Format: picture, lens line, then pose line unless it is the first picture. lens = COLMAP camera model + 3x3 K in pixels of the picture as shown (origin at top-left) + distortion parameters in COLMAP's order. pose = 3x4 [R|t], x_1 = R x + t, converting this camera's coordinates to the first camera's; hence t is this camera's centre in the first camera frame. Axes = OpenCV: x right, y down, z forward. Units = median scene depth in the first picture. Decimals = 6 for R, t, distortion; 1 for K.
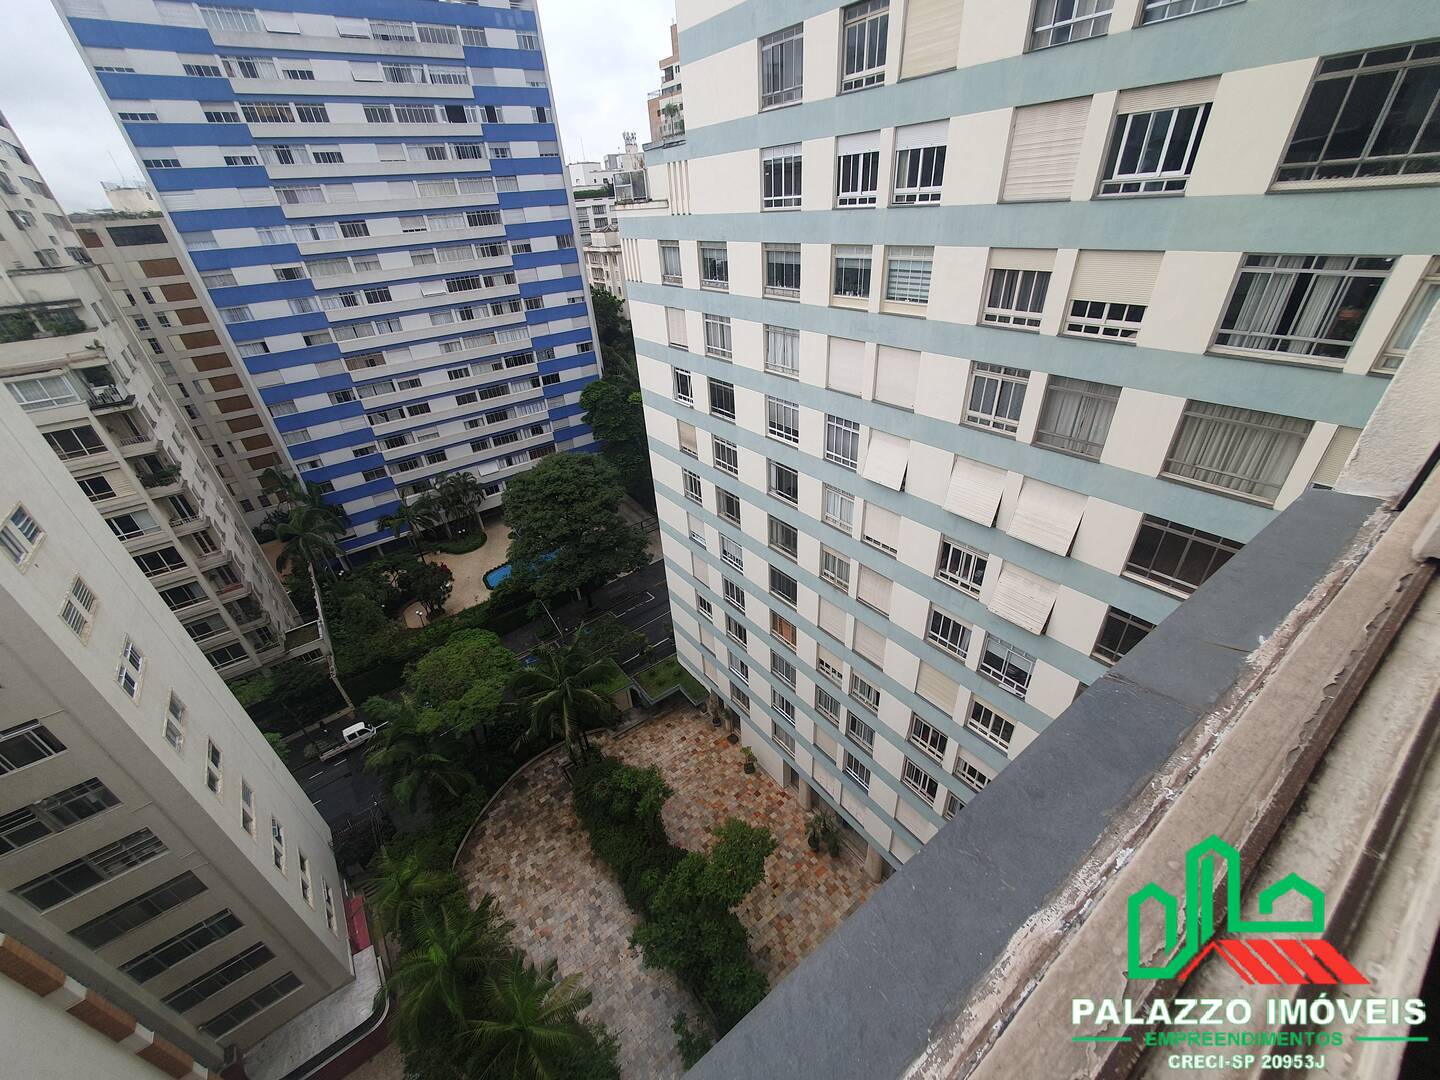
lens RADIAL K [[570.6, 0, 718.6], [0, 570.6, 544.9], [0, 0, 1]] dist [-0.001553, -0.000033]
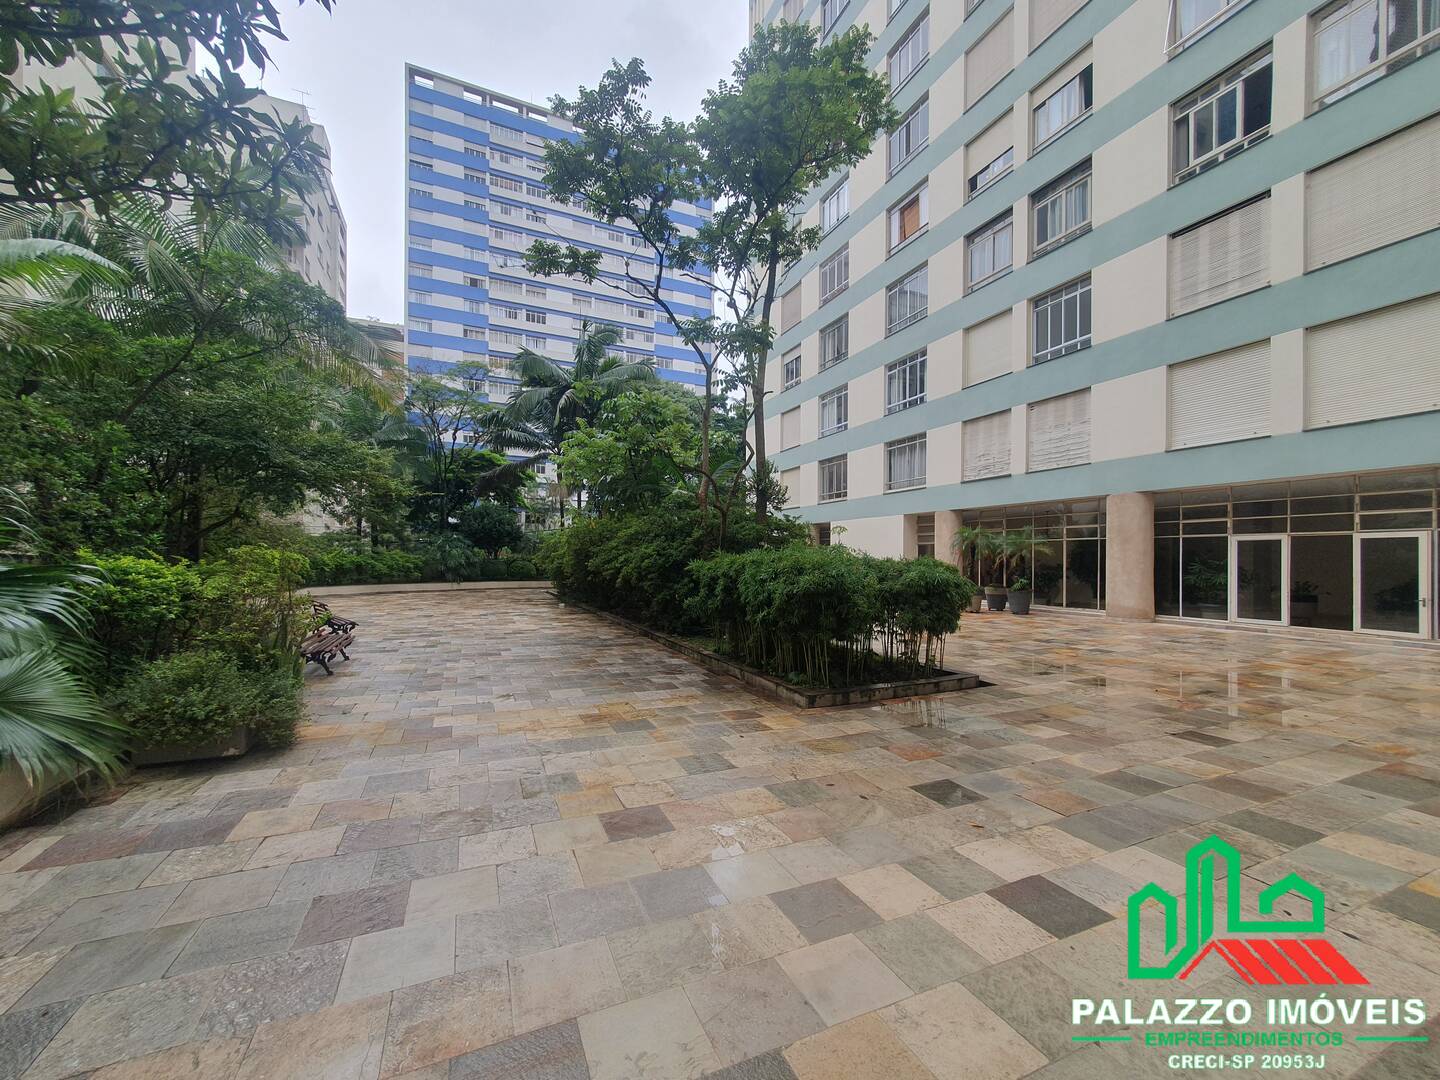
lens RADIAL K [[570.6, 0, 724.4], [0, 570.6, 550.7], [0, 0, 1]] dist [-0.001553, -0.000033]
pose [[0.978709, 0.075132, -0.191009, 0.031836], [-0.164991, 0.841539, -0.514383, 0.523393], [0.122095, 0.534946, 0.836018, 0.361597]]
